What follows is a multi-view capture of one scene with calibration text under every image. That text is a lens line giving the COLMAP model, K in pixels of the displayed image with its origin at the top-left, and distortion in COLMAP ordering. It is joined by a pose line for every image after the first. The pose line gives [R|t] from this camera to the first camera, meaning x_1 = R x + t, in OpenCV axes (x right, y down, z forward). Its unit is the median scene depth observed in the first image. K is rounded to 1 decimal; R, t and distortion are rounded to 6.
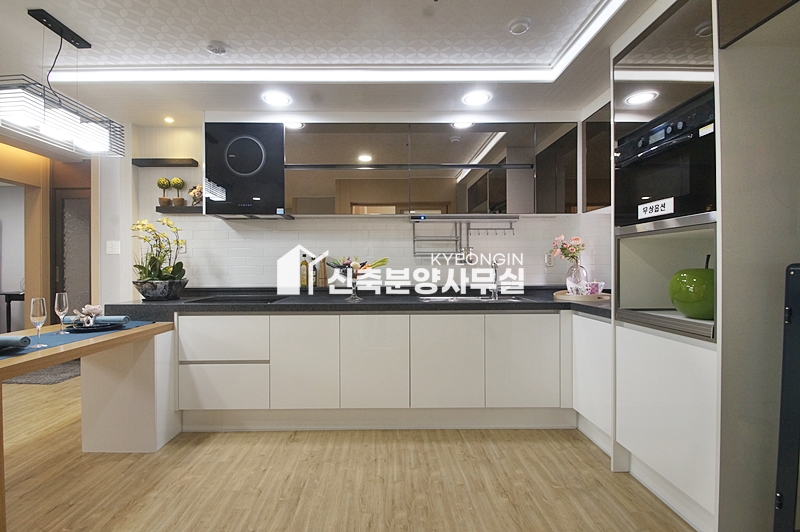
lens RADIAL K [[353.7, 0, 384.8], [0, 353.7, 267.3], [0, 0, 1]] dist [0.017573, -0.018287]
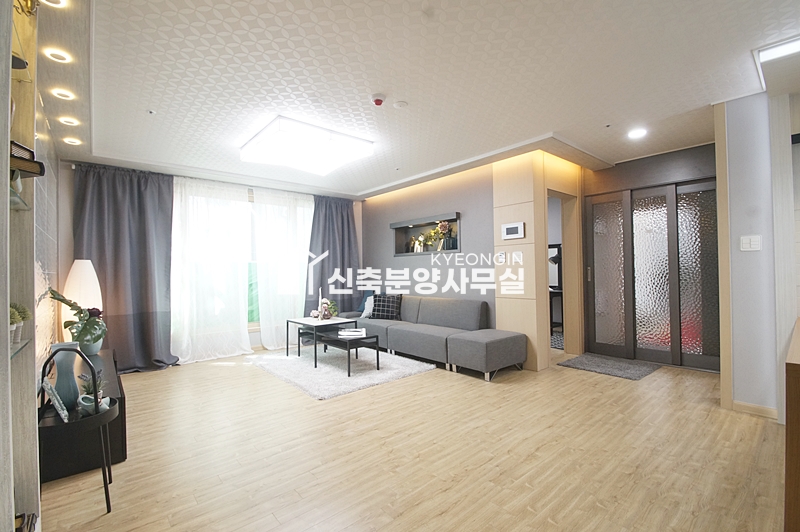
lens RADIAL K [[353.7, 0, 384.8], [0, 353.7, 267.3], [0, 0, 1]] dist [0.017573, -0.018287]
pose [[0.632353, -0.016860, -0.774497, -0.850553], [0.012906, 0.999854, -0.011229, 0.002263], [0.774573, -0.002895, 0.632478, -0.323300]]
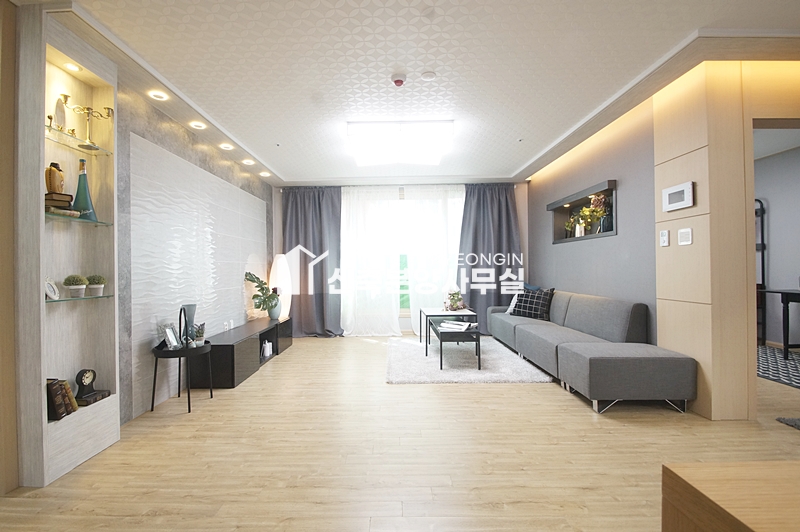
lens RADIAL K [[353.7, 0, 384.8], [0, 353.7, 267.3], [0, 0, 1]] dist [0.017573, -0.018287]
pose [[-0.023710, -0.000797, -0.999719, -0.649020], [0.009895, 0.999951, -0.001032, 0.027177], [0.999670, -0.009917, -0.023701, 0.347227]]
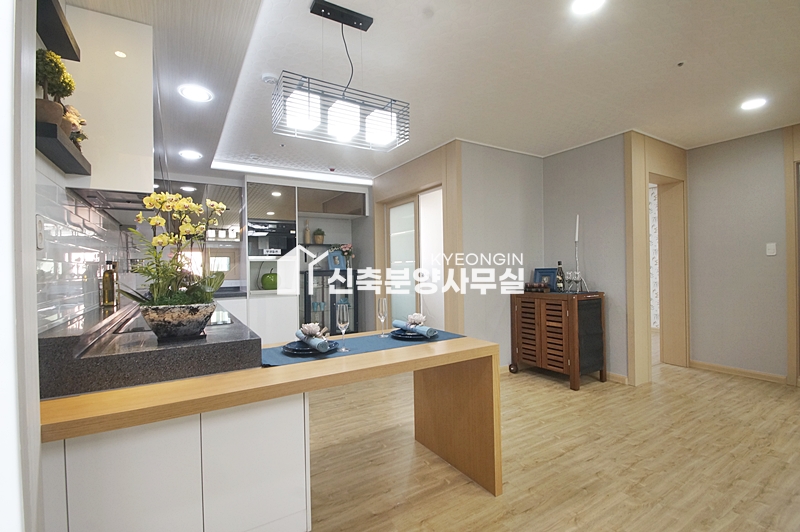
lens RADIAL K [[353.7, 0, 384.8], [0, 353.7, 267.3], [0, 0, 1]] dist [0.017573, -0.018287]
pose [[-0.496228, 0.011027, 0.868122, -1.420042], [0.020191, 0.999795, -0.001158, -0.014431], [-0.867957, 0.016954, -0.496349, 1.102869]]
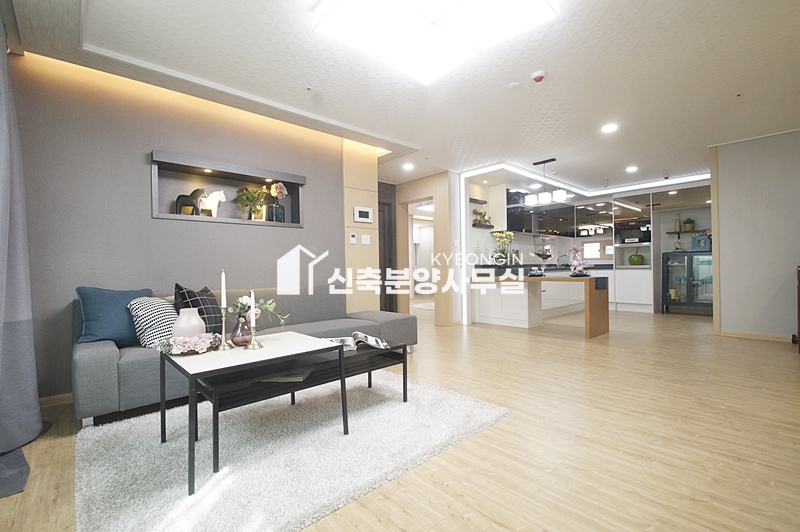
lens RADIAL K [[353.7, 0, 384.8], [0, 353.7, 267.3], [0, 0, 1]] dist [0.017573, -0.018287]
pose [[0.754415, -0.007678, 0.656352, -2.881231], [0.014506, 0.999882, -0.004977, 0.091800], [-0.656237, 0.013276, 0.754438, -0.174928]]
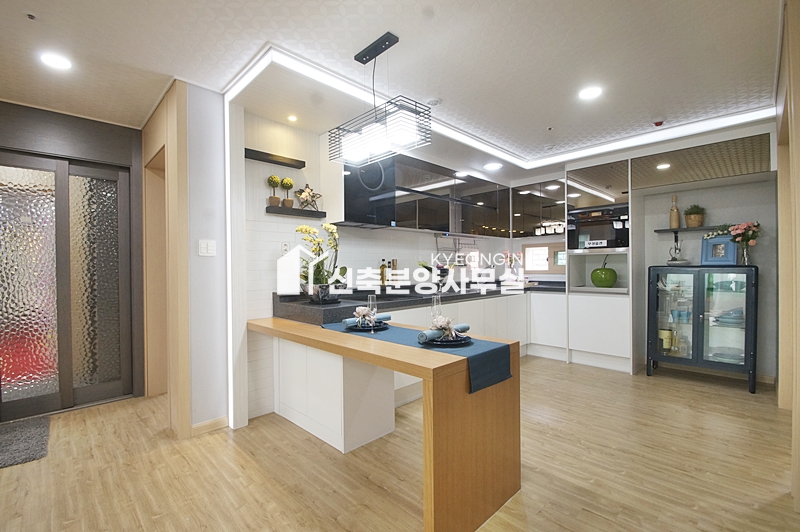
lens RADIAL K [[353.7, 0, 384.8], [0, 353.7, 267.3], [0, 0, 1]] dist [0.017573, -0.018287]
pose [[0.725708, -0.004868, 0.687986, -1.323638], [0.009629, 0.999949, -0.003081, -0.006116], [-0.687936, 0.008861, 0.725718, 0.160705]]
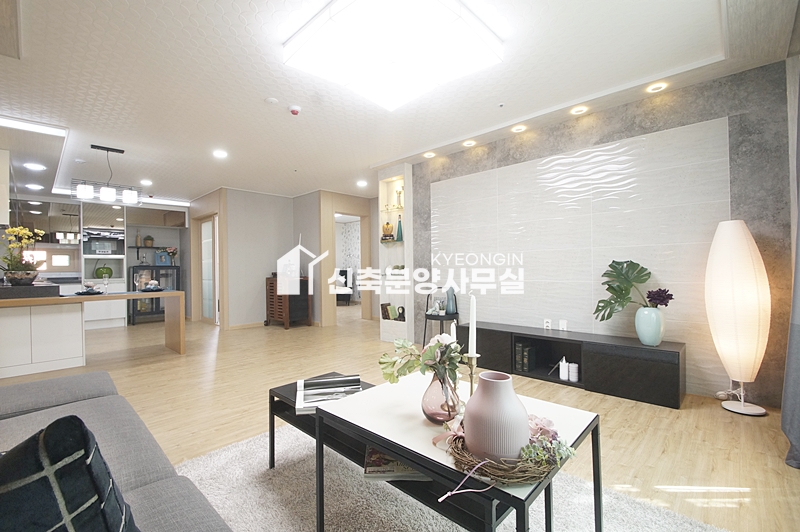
lens RADIAL K [[353.7, 0, 384.8], [0, 353.7, 267.3], [0, 0, 1]] dist [0.017573, -0.018287]
pose [[-0.703899, 0.016654, 0.710105, -2.882609], [0.018037, 0.999822, -0.005568, 0.058710], [-0.710071, 0.008889, -0.704073, 1.066640]]
